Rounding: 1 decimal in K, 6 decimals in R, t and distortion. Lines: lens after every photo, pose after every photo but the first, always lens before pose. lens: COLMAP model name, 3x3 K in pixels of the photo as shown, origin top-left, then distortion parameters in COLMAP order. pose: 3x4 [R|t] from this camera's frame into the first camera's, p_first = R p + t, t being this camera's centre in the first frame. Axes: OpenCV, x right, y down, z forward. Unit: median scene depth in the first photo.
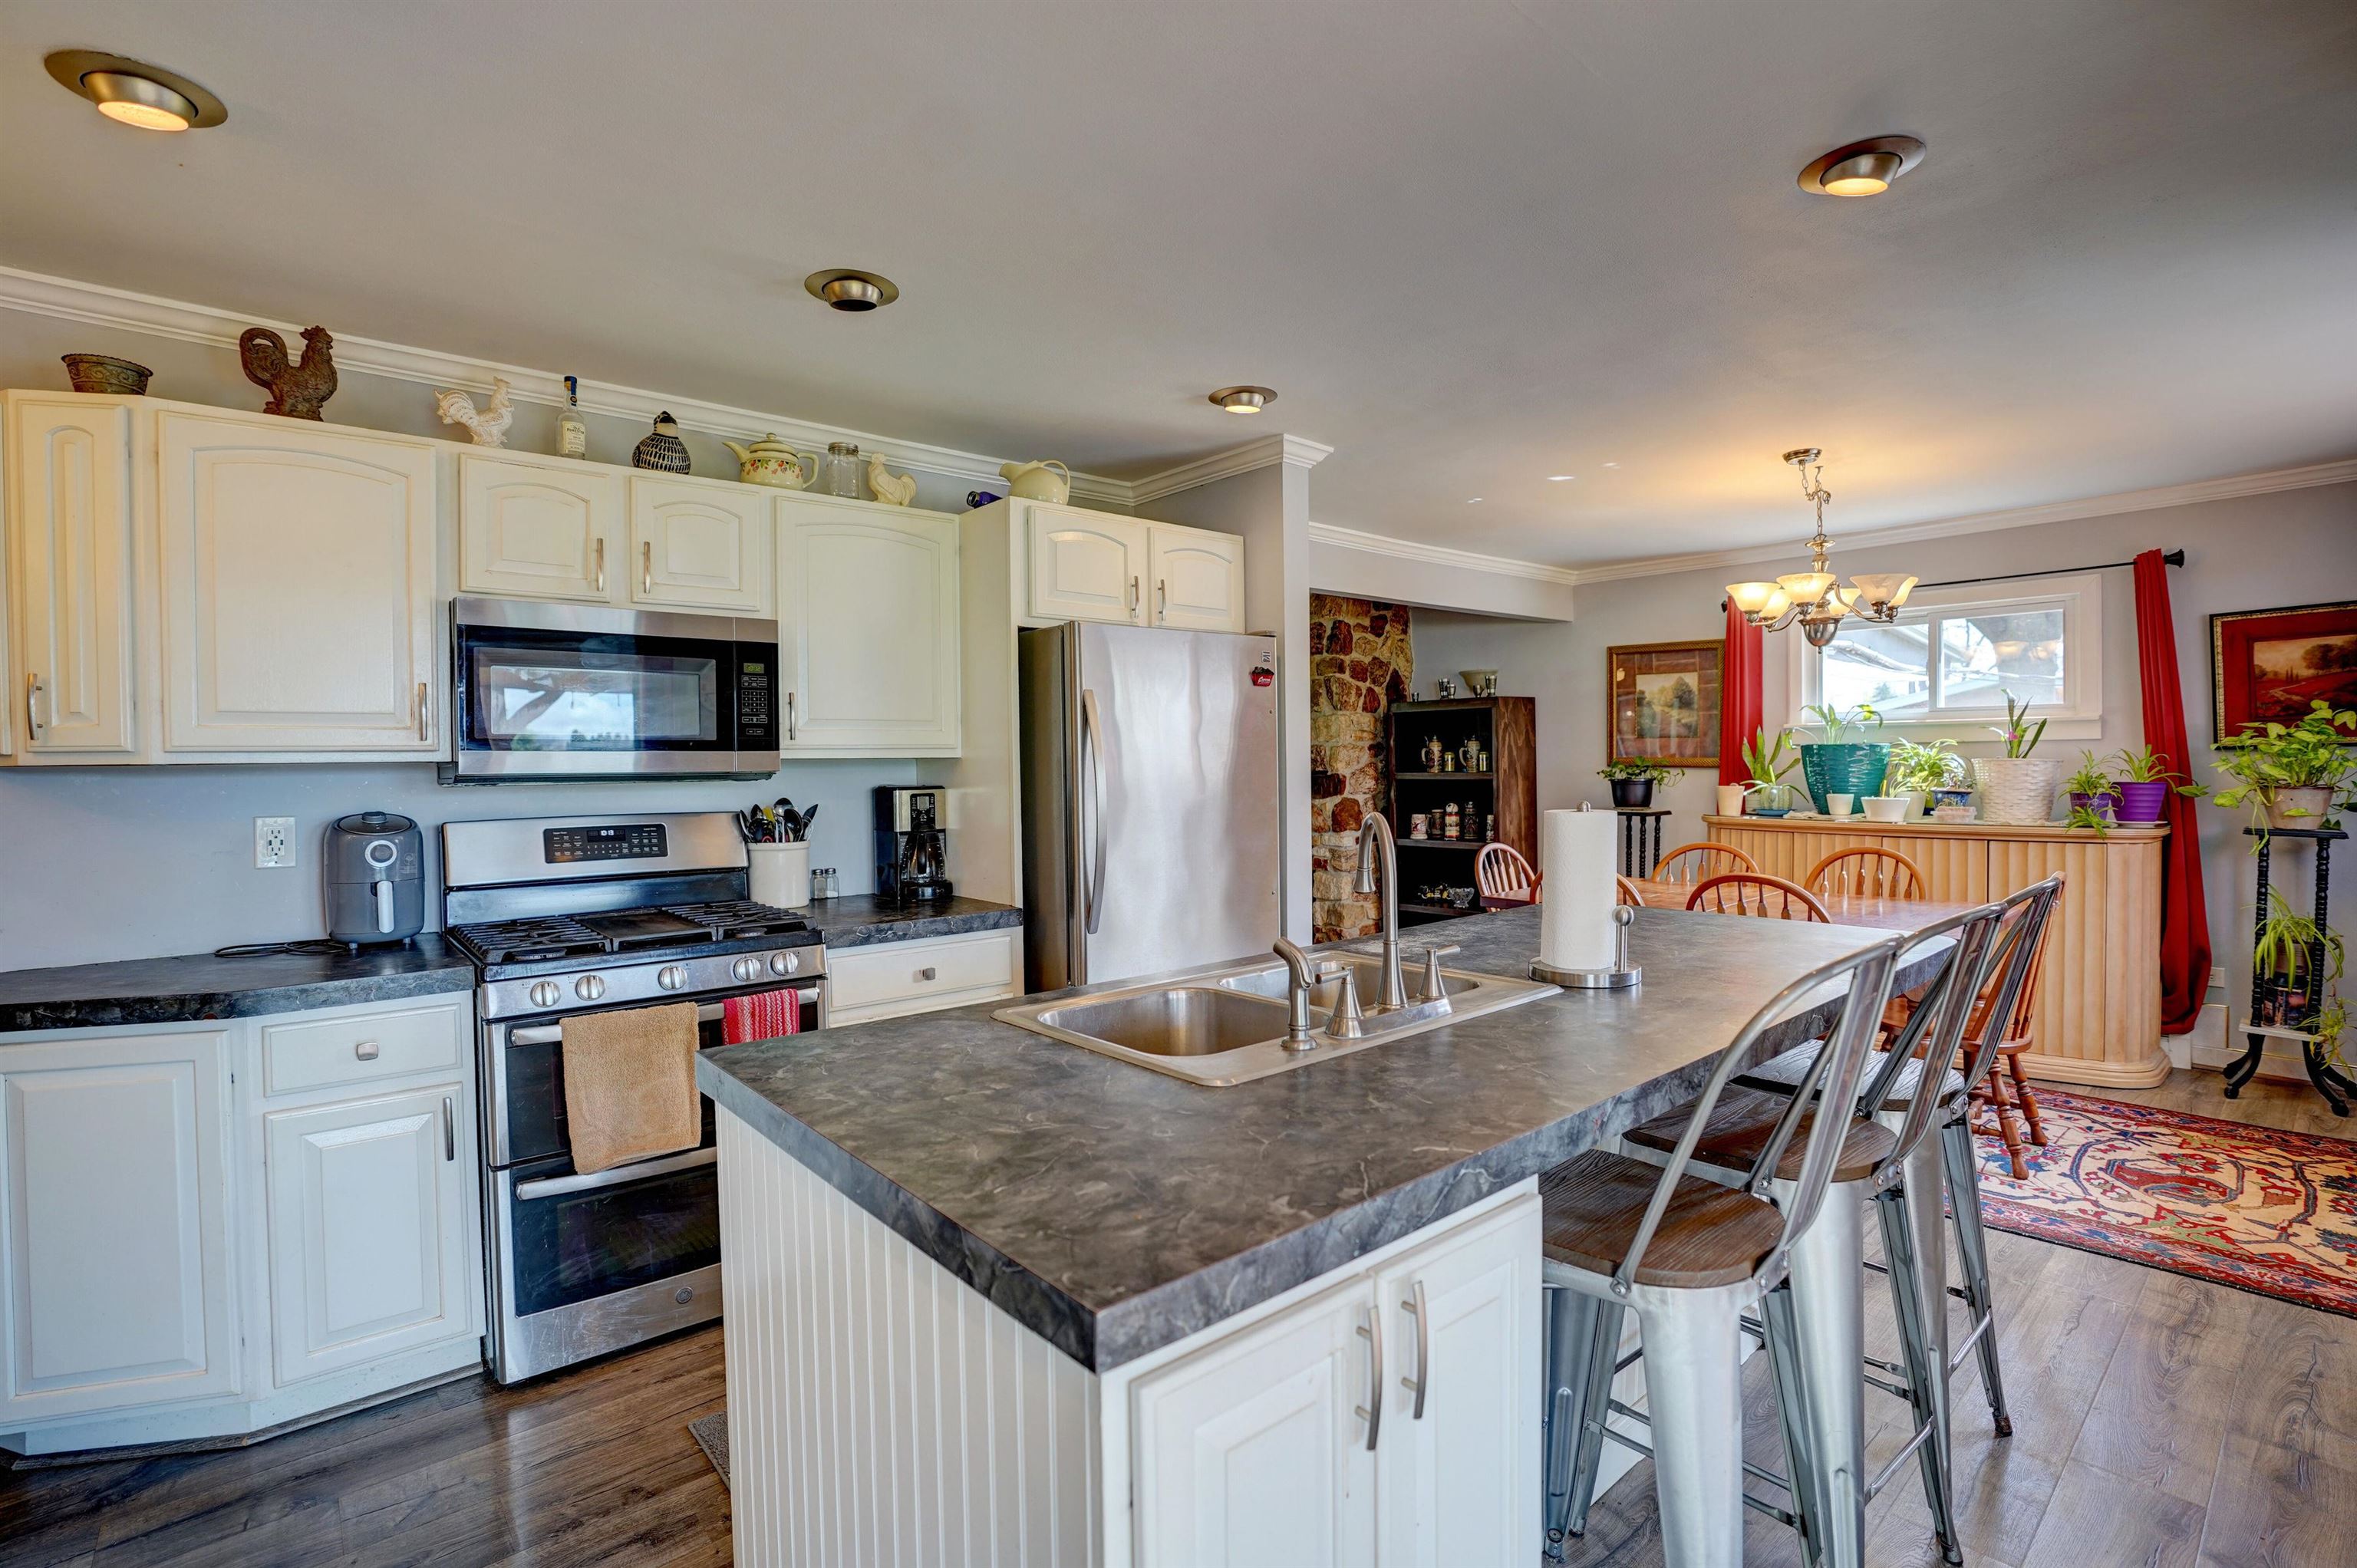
lens RADIAL K [[1073.2, 0, 1182.3], [0, 1073.2, 760.8], [0, 0, 1]] dist [-0.020763, 0.000166]
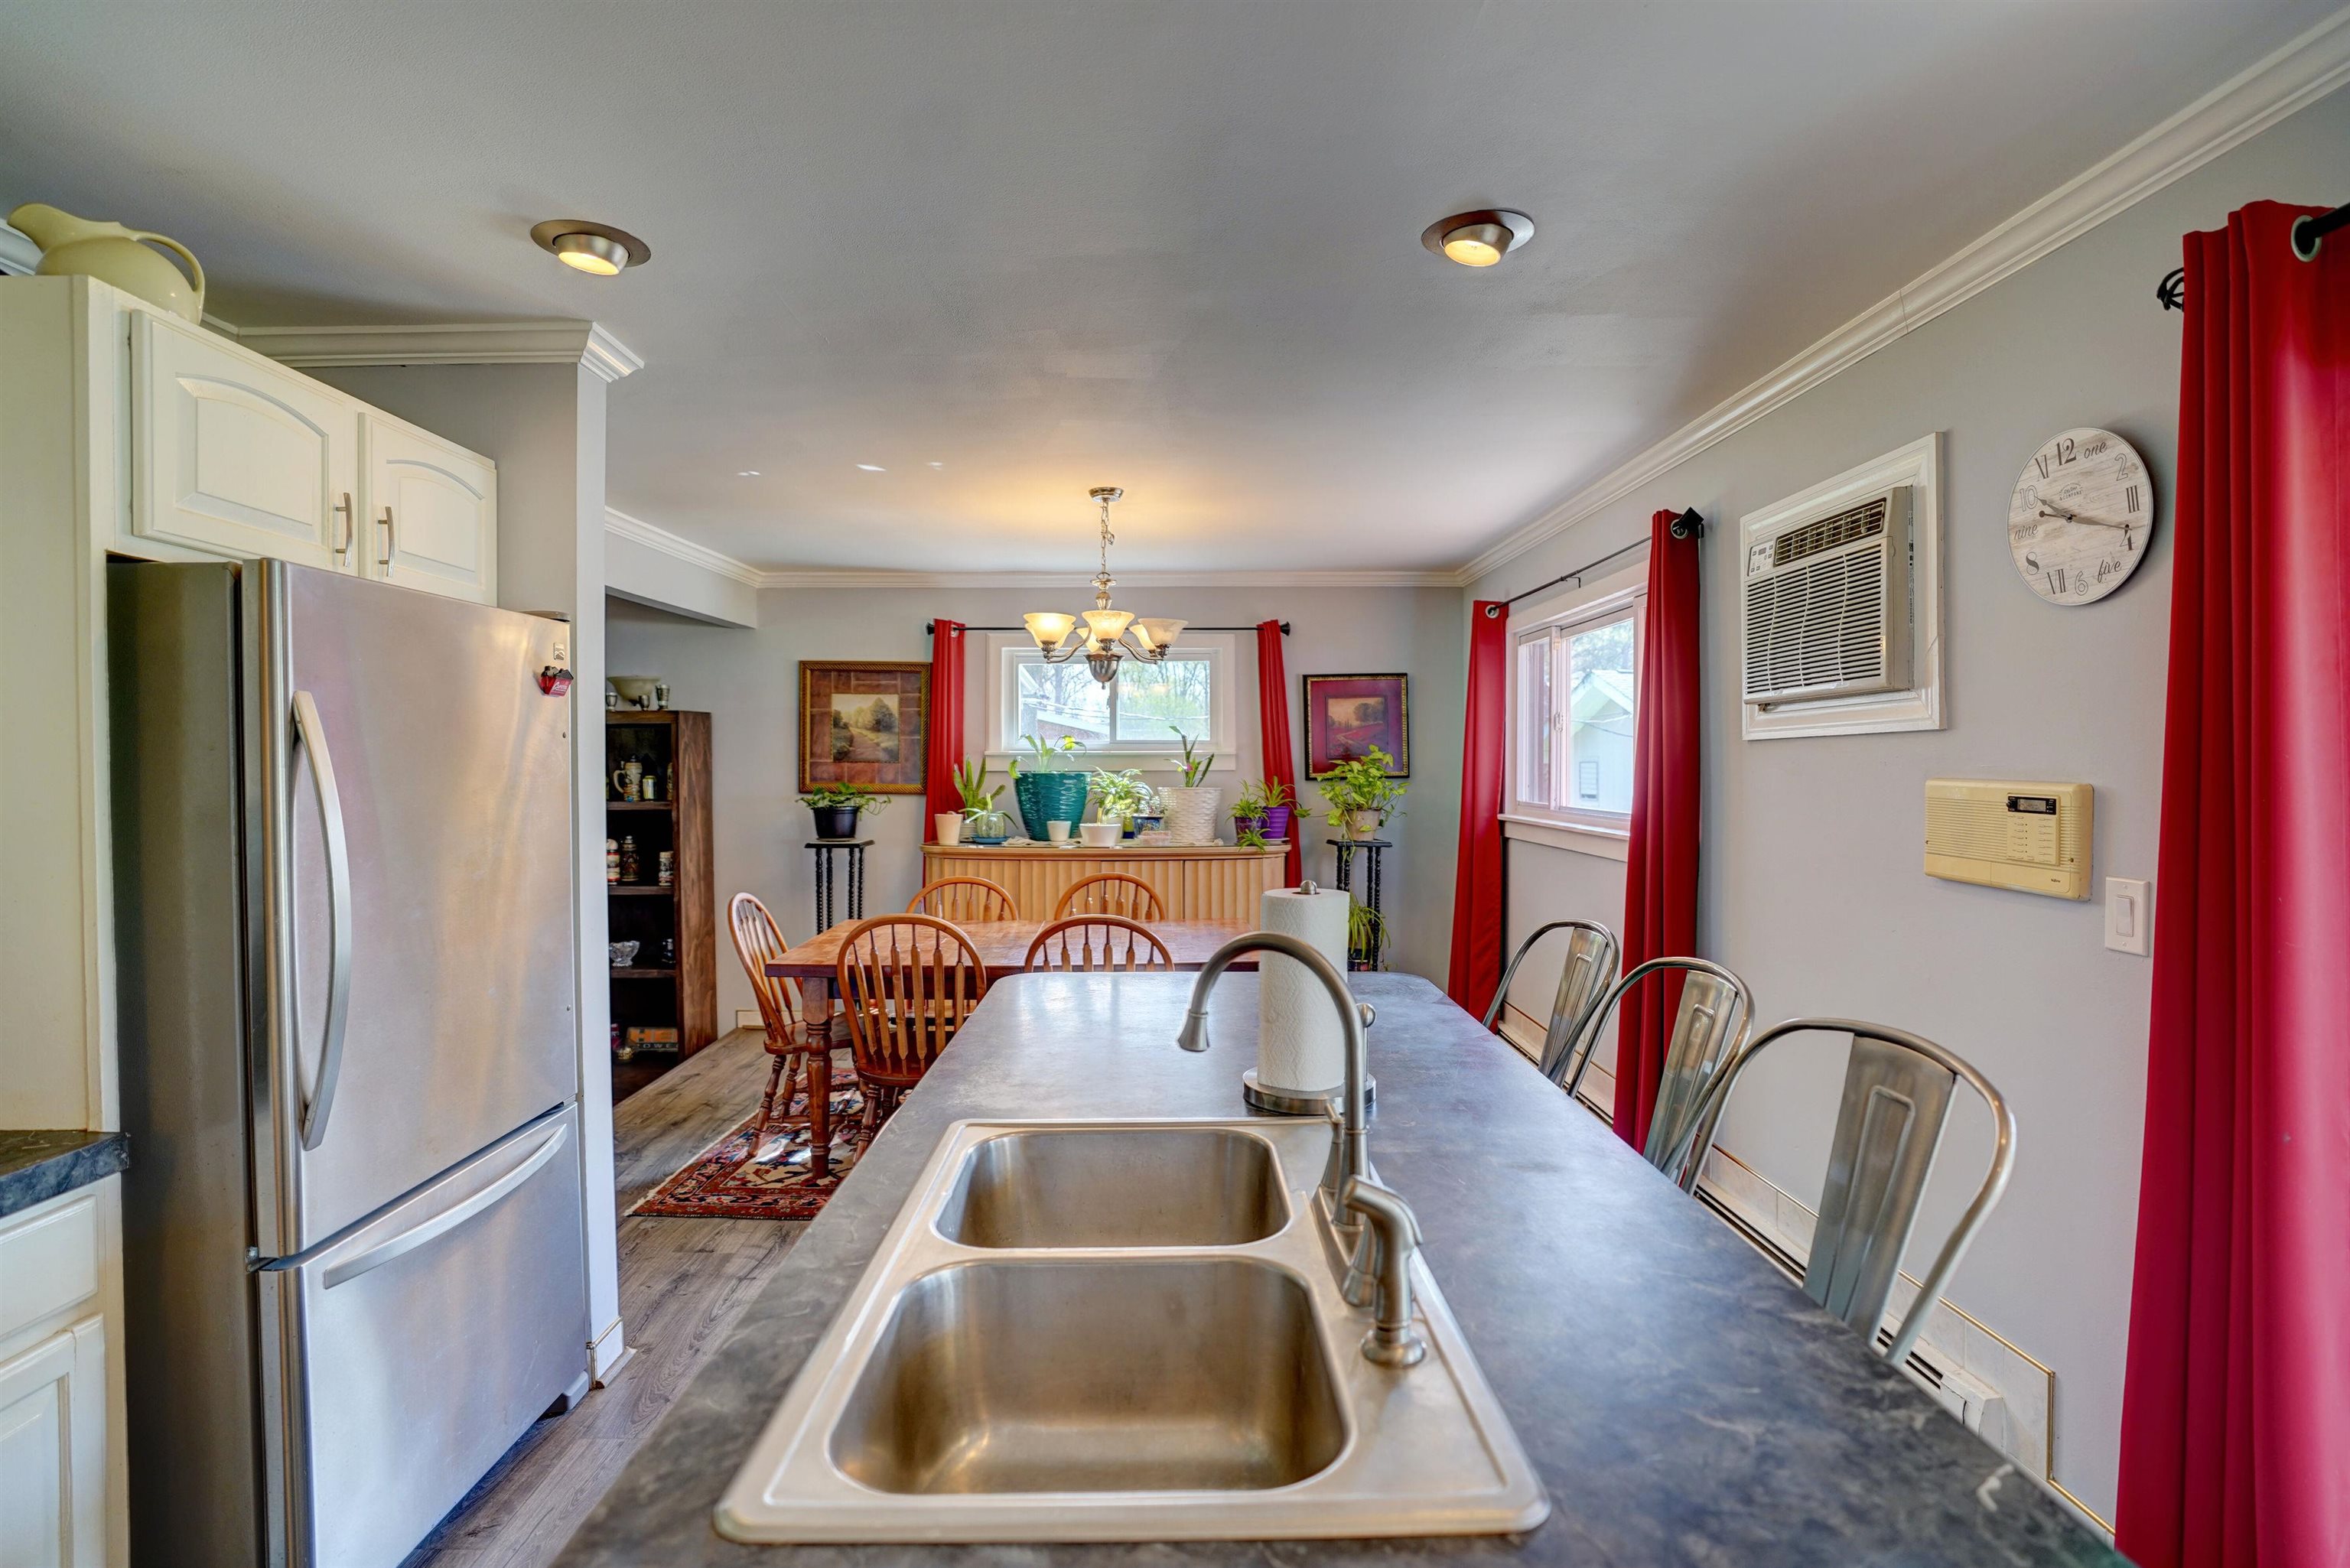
lens RADIAL K [[1098.3, 0, 1168.5], [0, 1098.3, 778.0], [0, 0, 1]] dist [-0.082825, 0.034130]
pose [[0.653360, -0.003086, 0.757041, -0.143847], [-0.001744, 0.999983, 0.005582, -0.019294], [-0.757046, -0.004968, 0.653343, 0.239493]]
